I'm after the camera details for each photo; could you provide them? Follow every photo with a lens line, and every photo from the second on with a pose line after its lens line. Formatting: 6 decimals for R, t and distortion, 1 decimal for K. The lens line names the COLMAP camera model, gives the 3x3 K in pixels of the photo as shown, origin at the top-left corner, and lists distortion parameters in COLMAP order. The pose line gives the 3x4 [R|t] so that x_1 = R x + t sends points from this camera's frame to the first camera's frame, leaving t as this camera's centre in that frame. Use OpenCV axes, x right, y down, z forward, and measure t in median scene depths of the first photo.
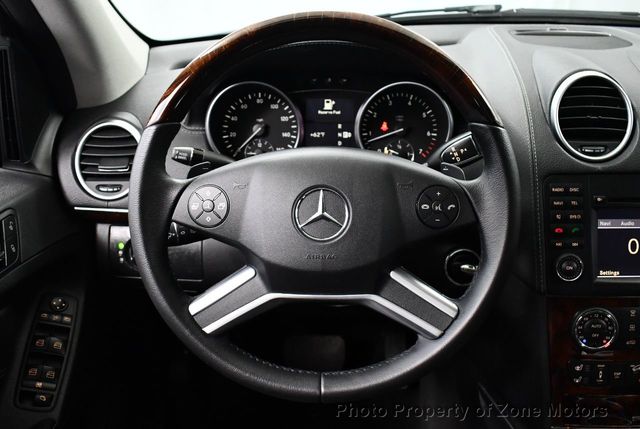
lens RADIAL K [[648.6, 0, 320.0], [0, 648.6, 214.5], [0, 0, 1]] dist [-0.092895, 0.010139]
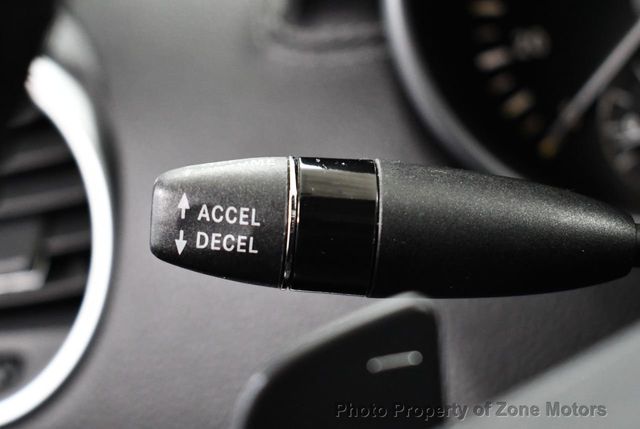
lens RADIAL K [[1128.4, 0, 320.0], [0, 1128.4, 214.5], [0, 0, 1]] dist [-0.016597, -0.039432]
pose [[0.960316, -0.104651, -0.258538, -0.130963], [0.103852, 0.994451, -0.016786, -0.084629], [0.258860, -0.010730, 0.965855, 0.759001]]
